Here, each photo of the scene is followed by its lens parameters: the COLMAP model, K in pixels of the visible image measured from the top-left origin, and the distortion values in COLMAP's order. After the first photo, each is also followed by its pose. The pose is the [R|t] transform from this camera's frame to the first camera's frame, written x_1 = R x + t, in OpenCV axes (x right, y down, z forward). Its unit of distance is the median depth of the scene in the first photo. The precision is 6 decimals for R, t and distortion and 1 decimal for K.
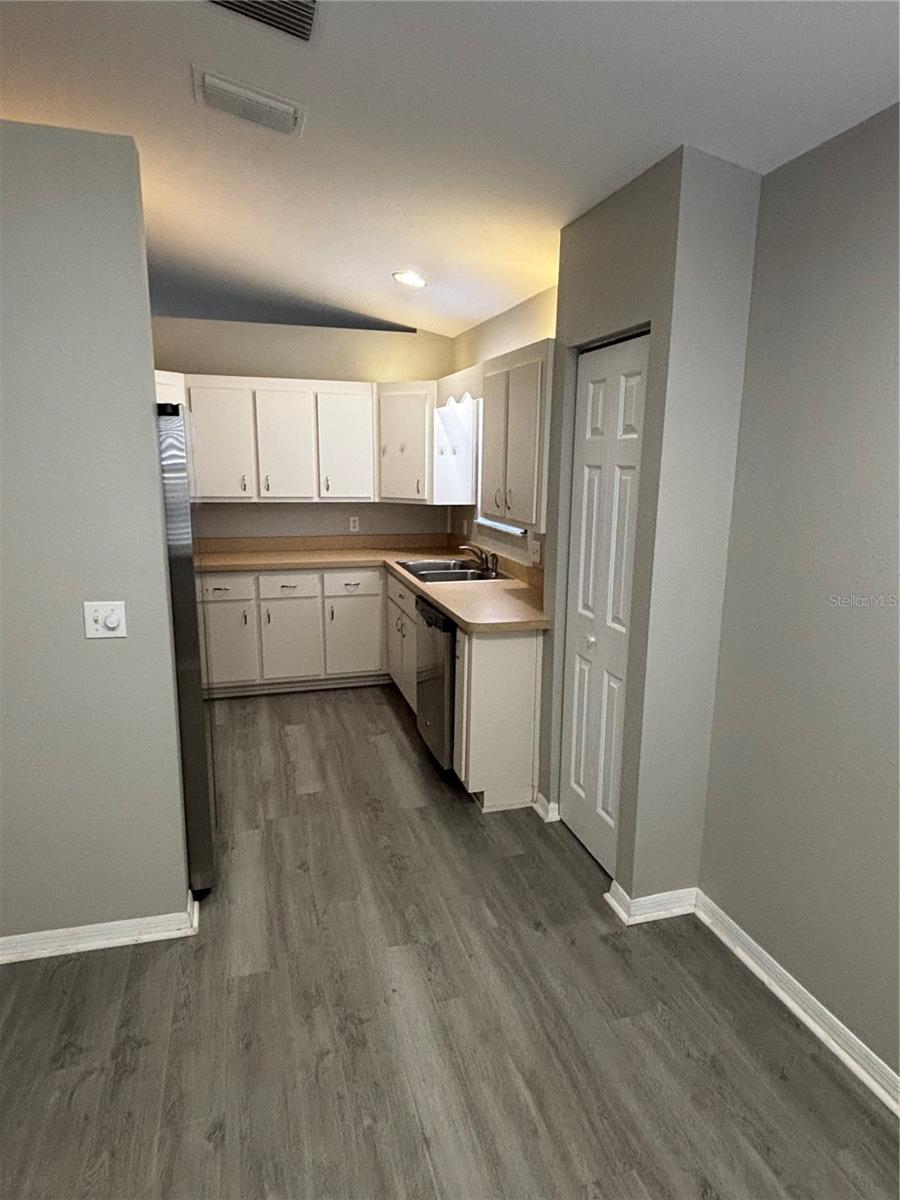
lens RADIAL K [[719.1, 0, 457.0], [0, 719.1, 597.5], [0, 0, 1]] dist [0.047243, -0.055223]
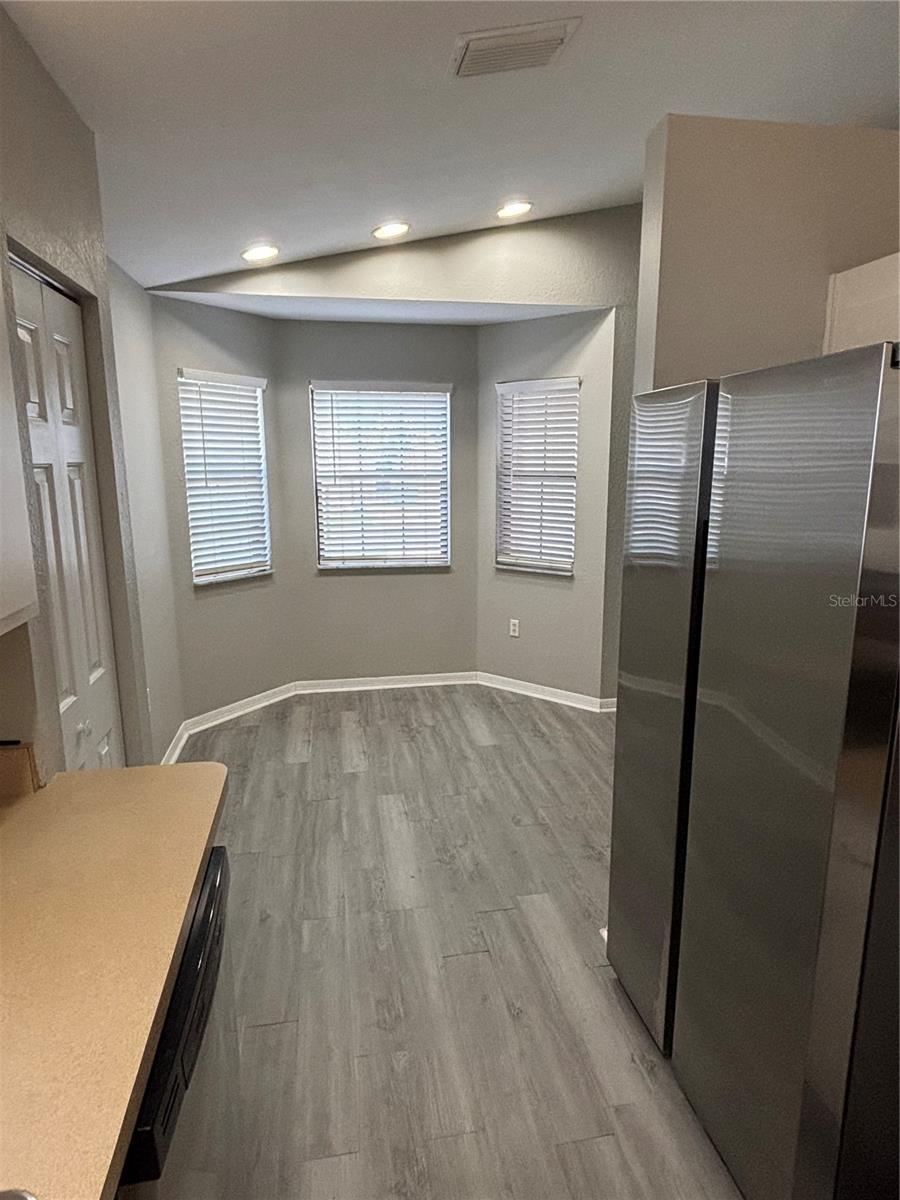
lens RADIAL K [[719.1, 0, 457.0], [0, 719.1, 597.5], [0, 0, 1]] dist [0.047243, -0.055223]
pose [[-0.993894, -0.026276, 0.107163, -0.244376], [0.016096, 0.926310, 0.376418, -0.326749], [-0.109157, 0.375845, -0.920231, 1.684027]]
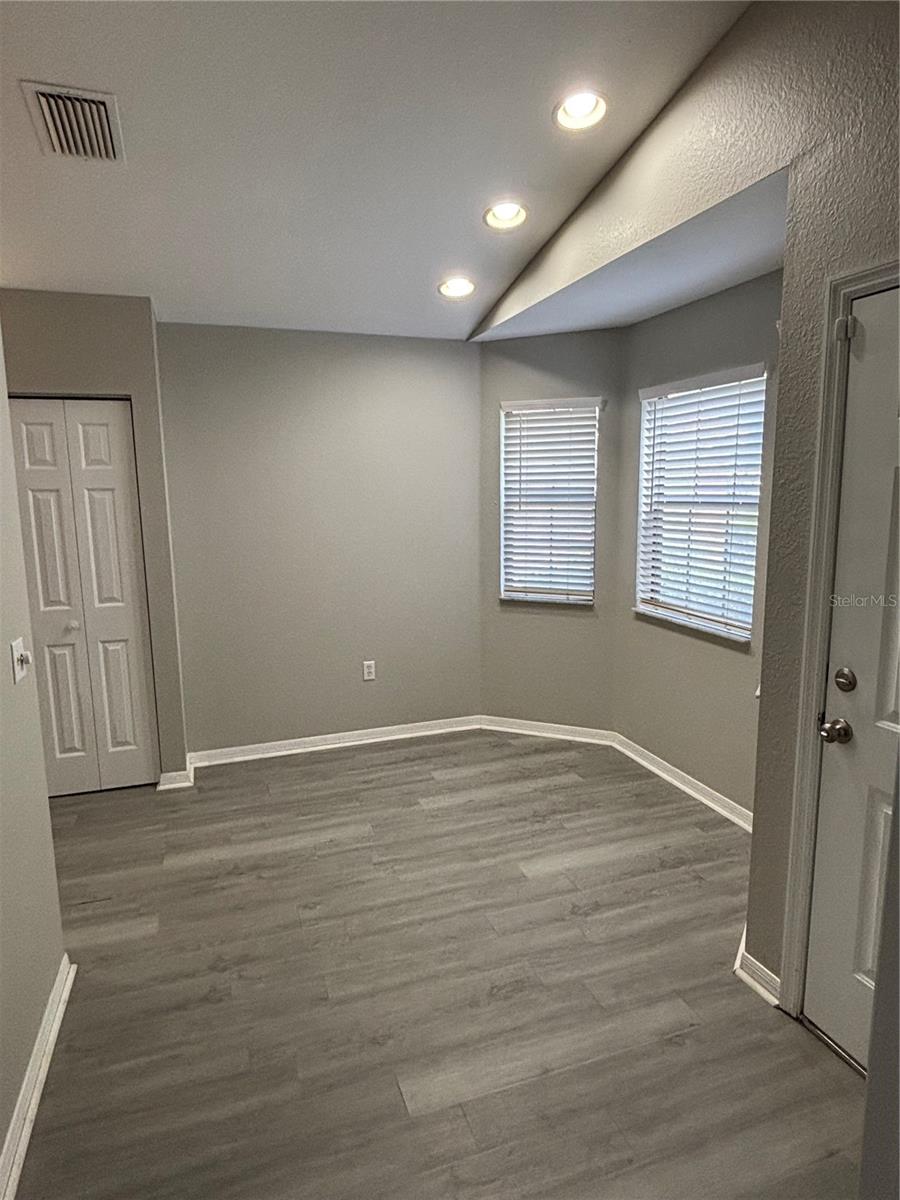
lens RADIAL K [[719.1, 0, 457.0], [0, 719.1, 597.5], [0, 0, 1]] dist [0.047243, -0.055223]
pose [[-0.052735, -0.162979, 0.985219, -1.211758], [0.202498, 0.964350, 0.170366, -0.077525], [-0.977862, 0.208489, -0.017852, 0.388658]]
